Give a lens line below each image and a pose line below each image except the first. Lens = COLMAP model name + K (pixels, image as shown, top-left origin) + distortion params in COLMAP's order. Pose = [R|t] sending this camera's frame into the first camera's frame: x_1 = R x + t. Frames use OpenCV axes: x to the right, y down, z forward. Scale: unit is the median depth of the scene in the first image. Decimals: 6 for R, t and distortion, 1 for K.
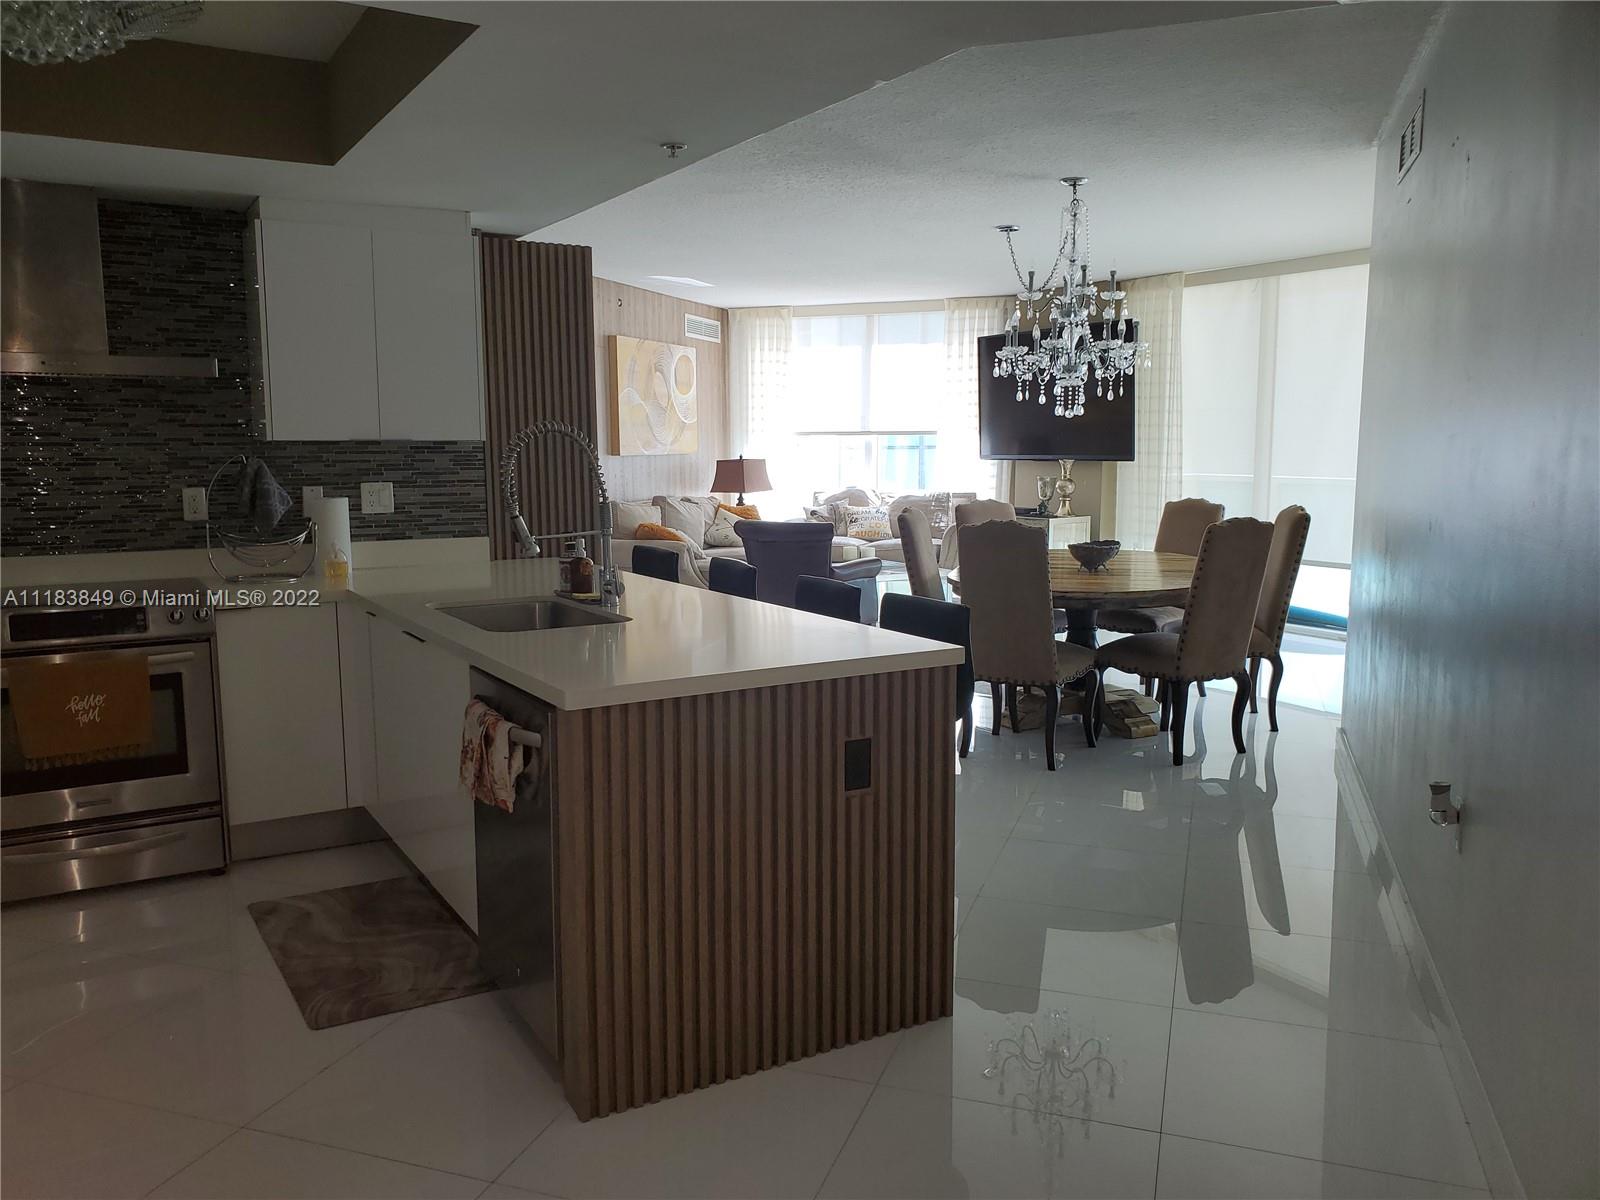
lens RADIAL K [[1262.6, 0, 777.3], [0, 1262.6, 666.5], [0, 0, 1]] dist [0.032595, -0.039705]
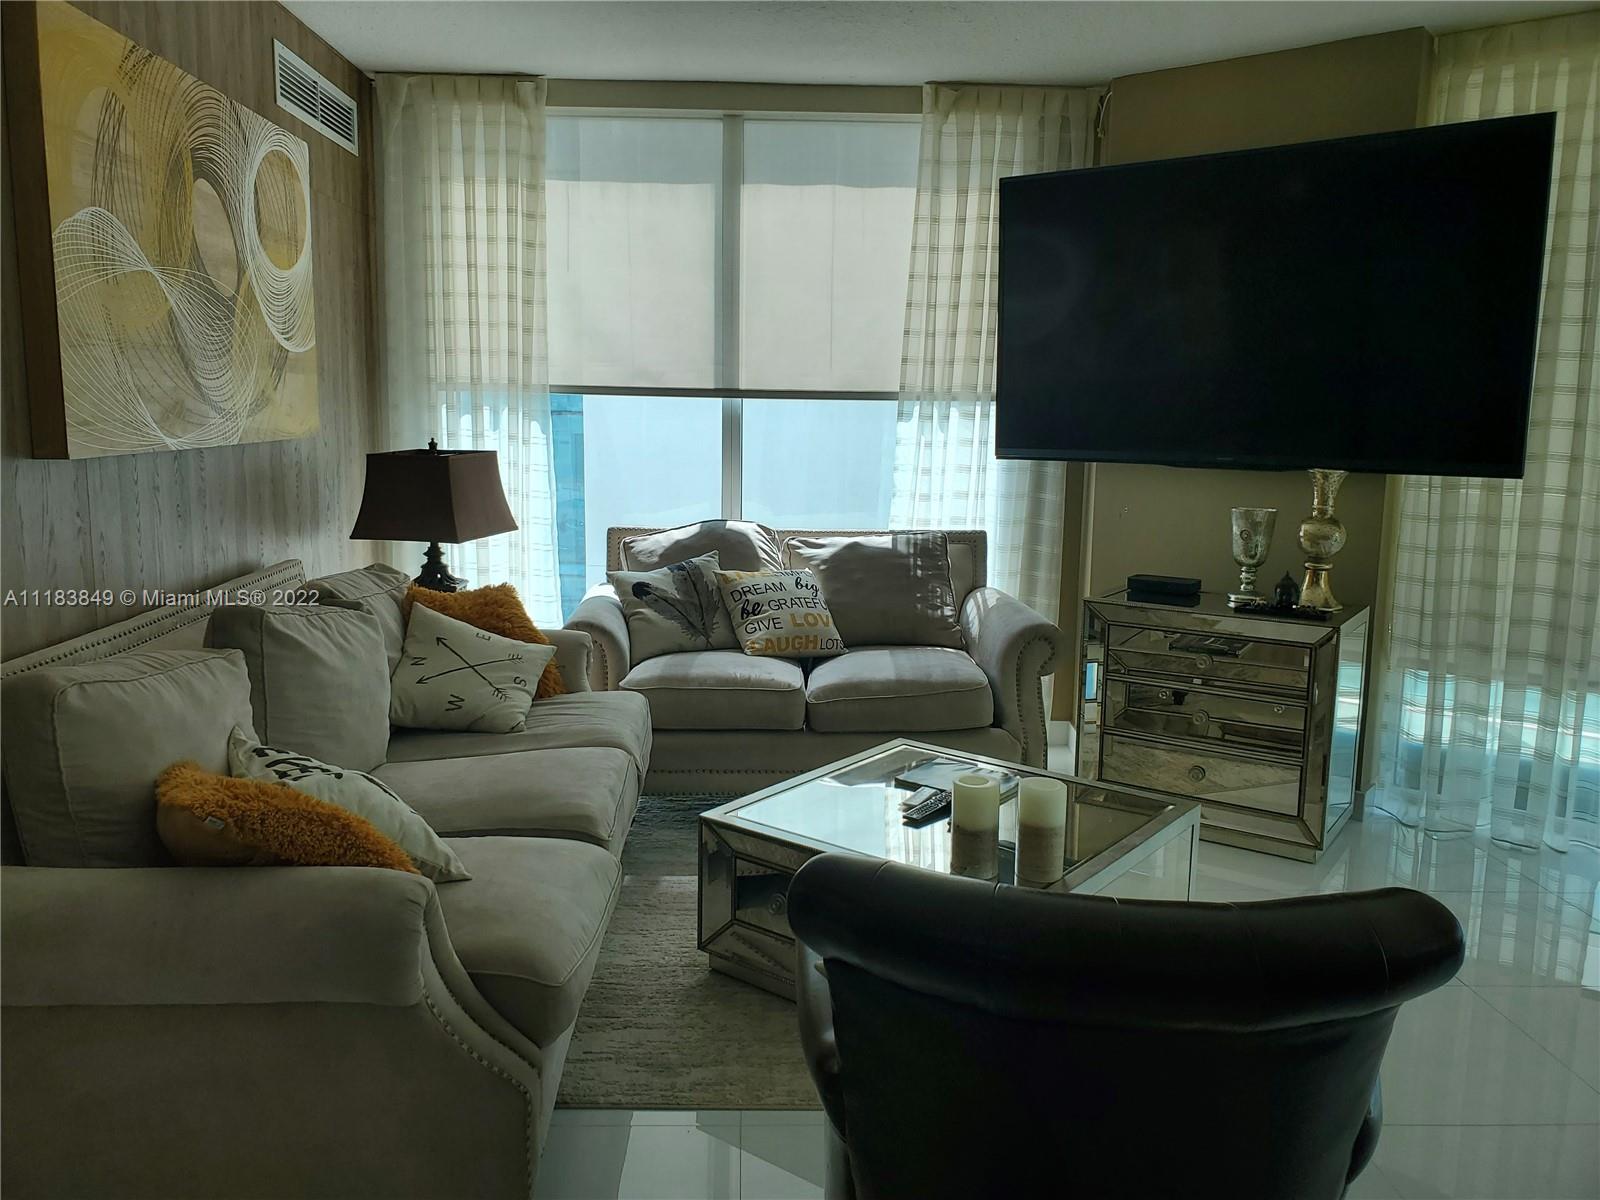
lens RADIAL K [[1262.6, 0, 784.4], [0, 1262.6, 597.5], [0, 0, 1]] dist [0.032595, -0.039705]
pose [[0.932648, -0.036873, 0.358899, -0.072133], [0.045055, 0.998880, -0.014459, -0.113201], [-0.357963, 0.029656, 0.933265, 0.623111]]
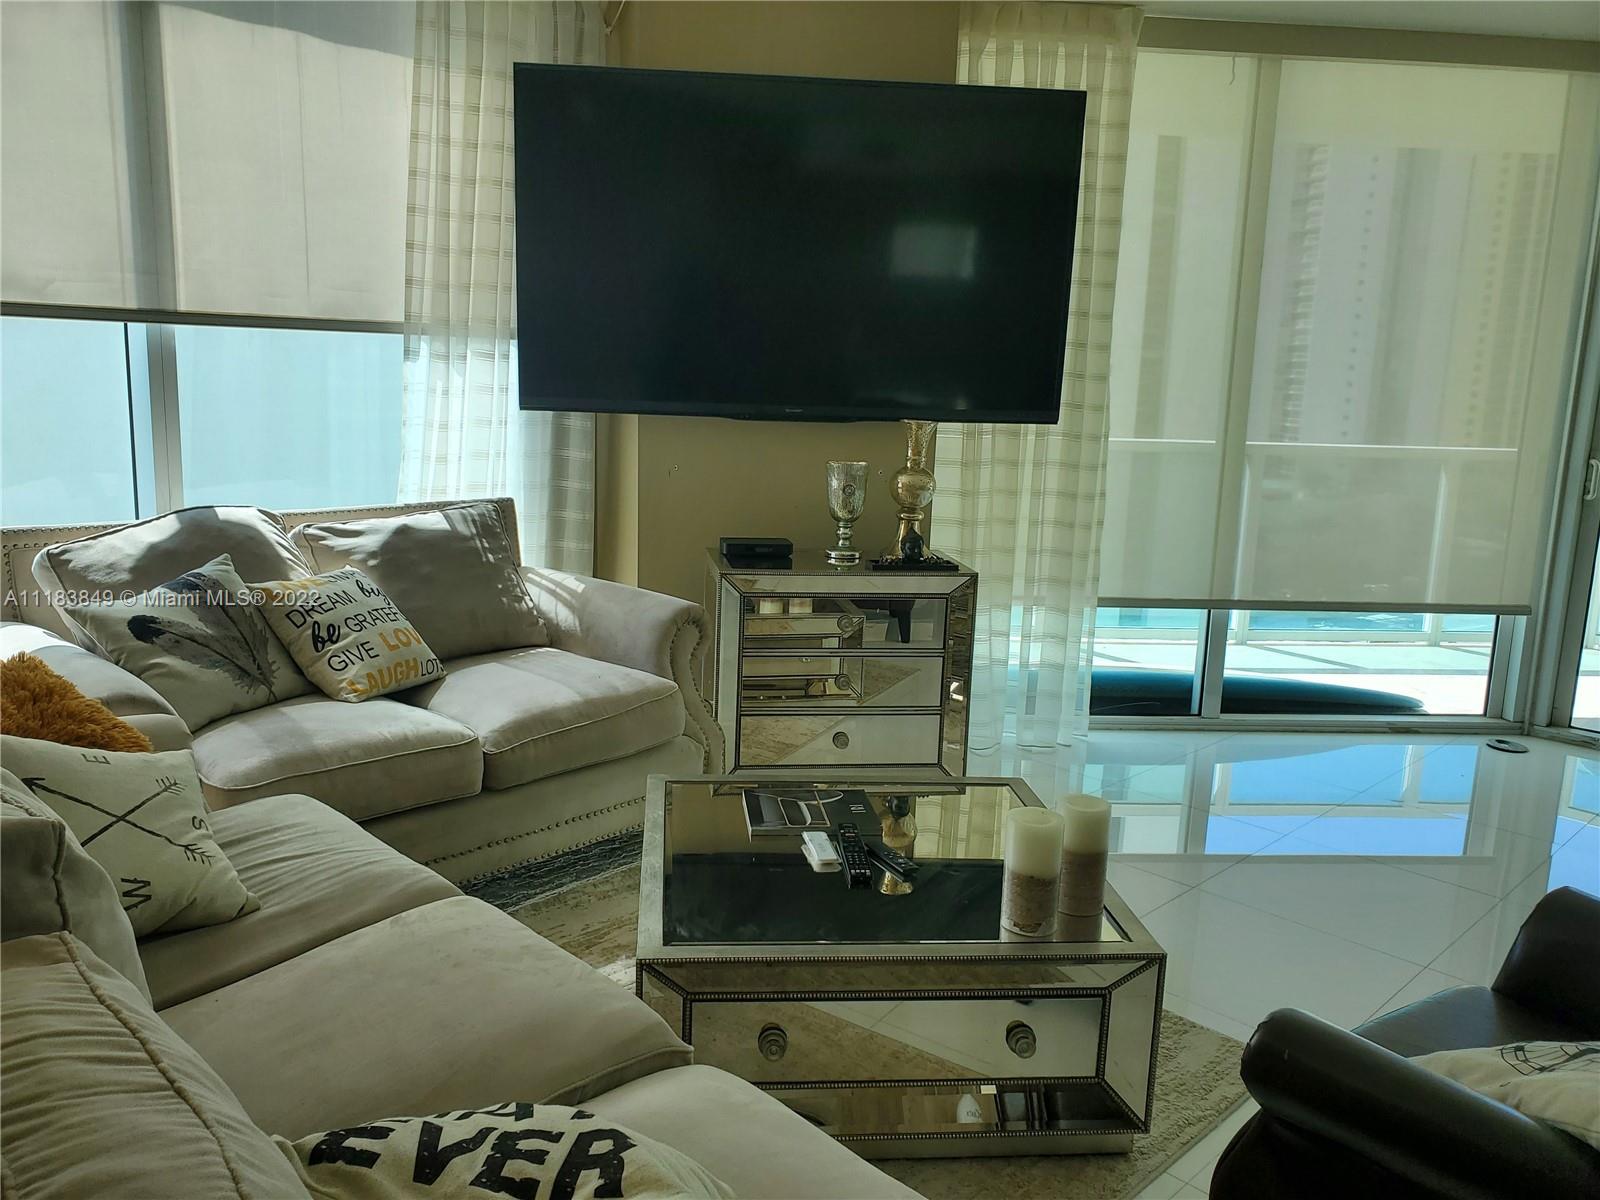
lens RADIAL K [[1262.6, 0, 804.2], [0, 1262.6, 579.9], [0, 0, 1]] dist [0.032595, -0.039705]
pose [[0.419433, -0.136737, 0.897429, -0.143451], [0.122902, 0.988042, 0.093103, -0.140735], [-0.899428, 0.071245, 0.431223, 0.784328]]
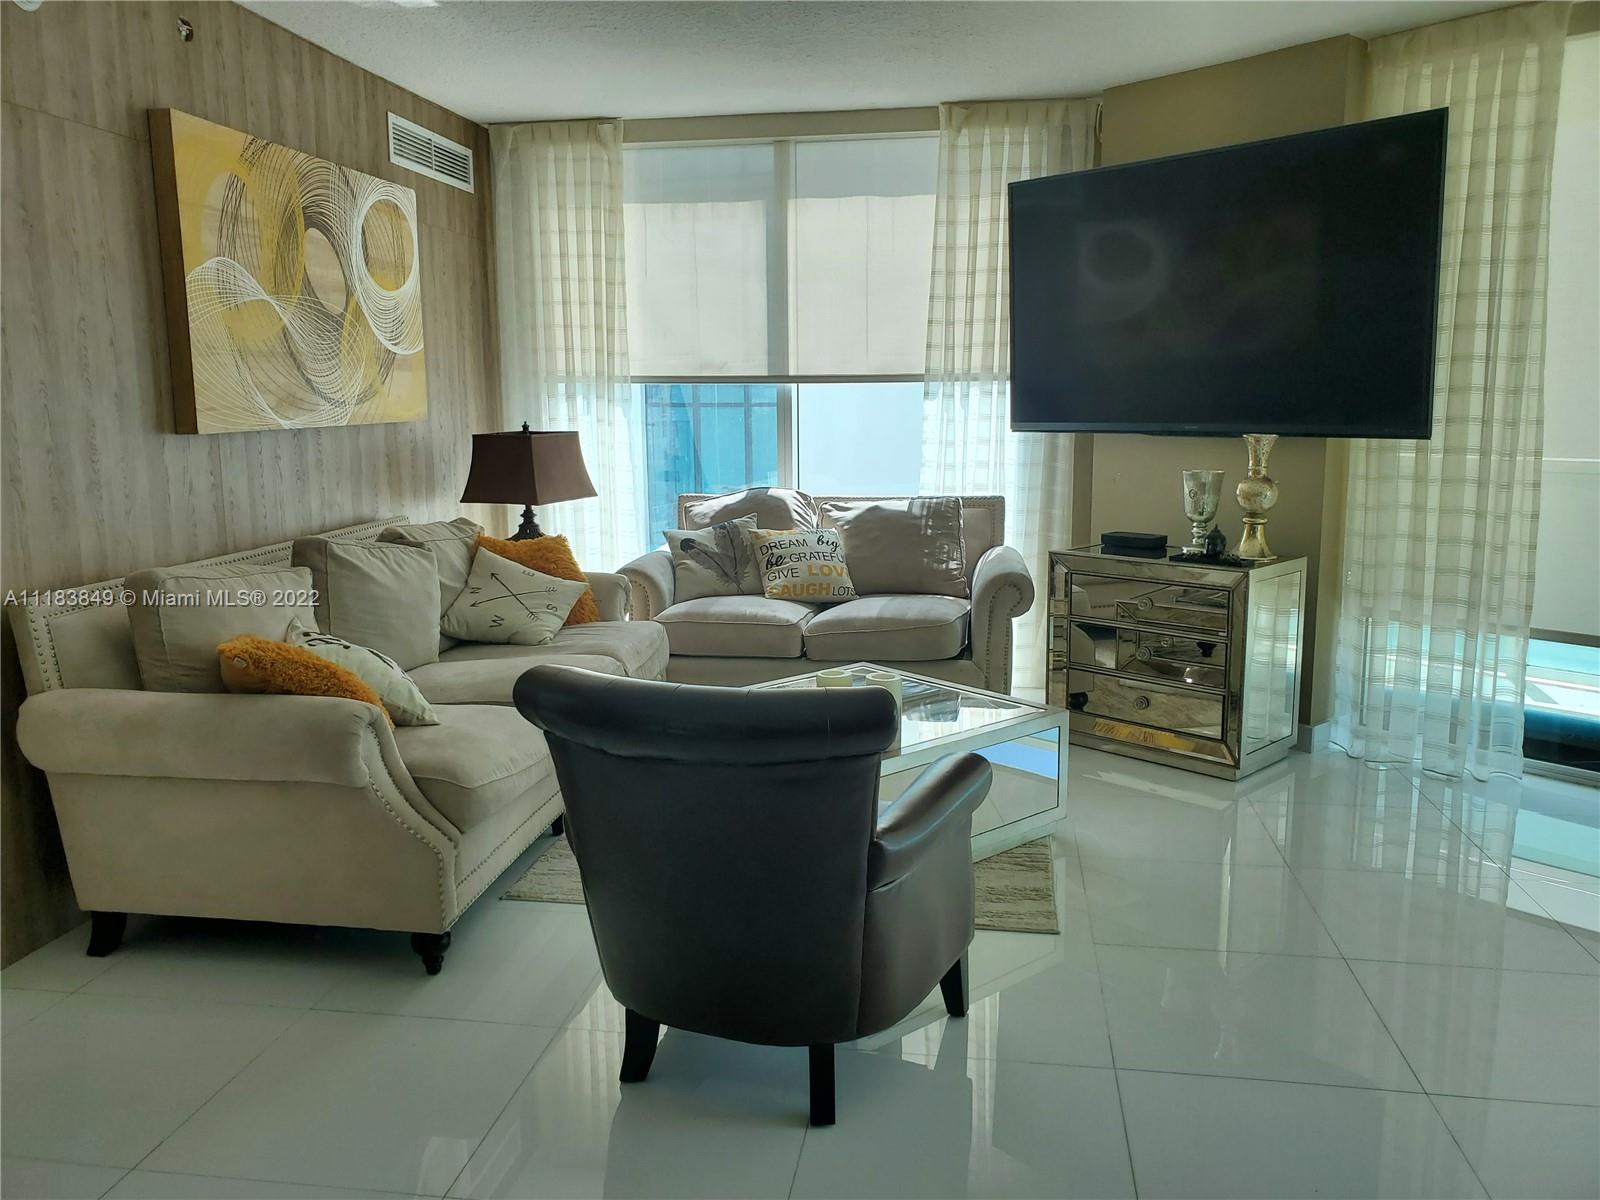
lens RADIAL K [[1262.6, 0, 795.6], [0, 1262.6, 609.3], [0, 0, 1]] dist [0.032595, -0.039705]
pose [[0.983370, -0.032589, 0.178667, -0.016611], [0.034136, 0.999402, -0.005592, -0.094462], [-0.178378, 0.011598, 0.983894, 0.530329]]
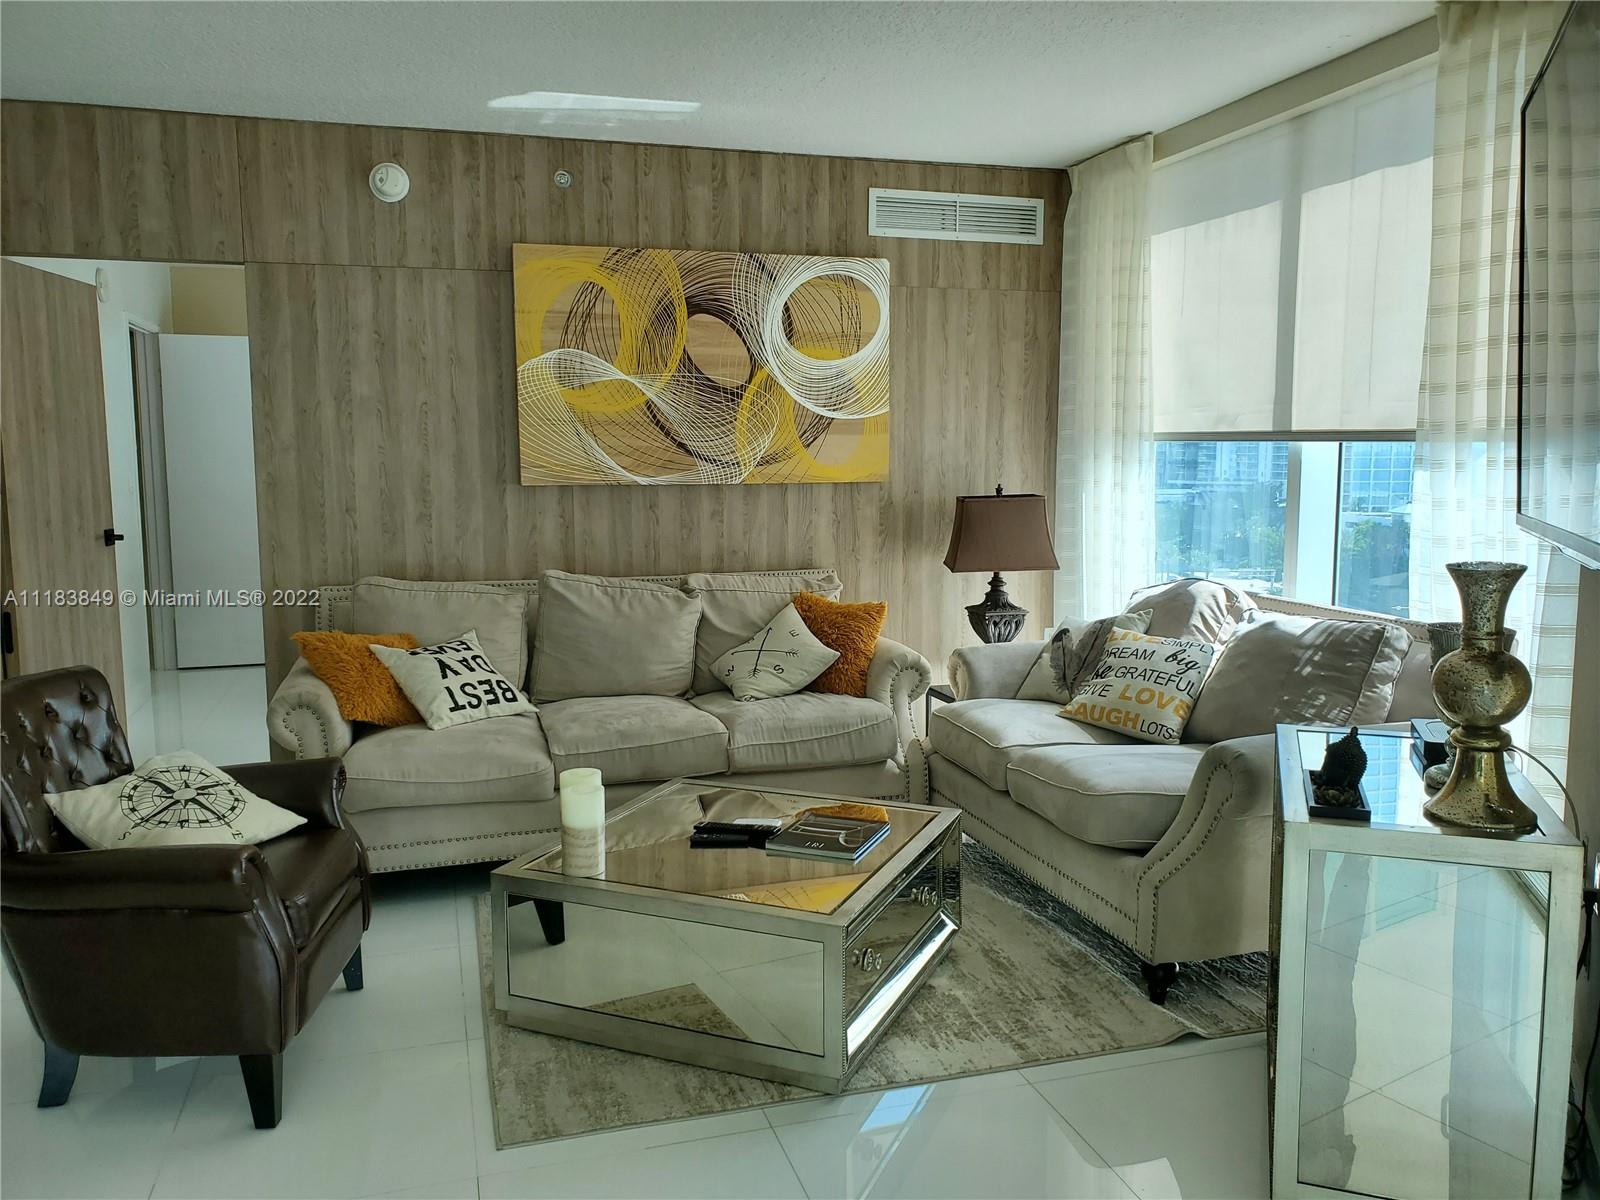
lens RADIAL K [[1262.6, 0, 801.9], [0, 1262.6, 601.6], [0, 0, 1]] dist [0.032595, -0.039705]
pose [[0.586099, 0.102885, -0.803680, 0.305616], [-0.143319, 0.989429, 0.022146, -0.131611], [0.797463, 0.102203, 0.594649, 0.707532]]
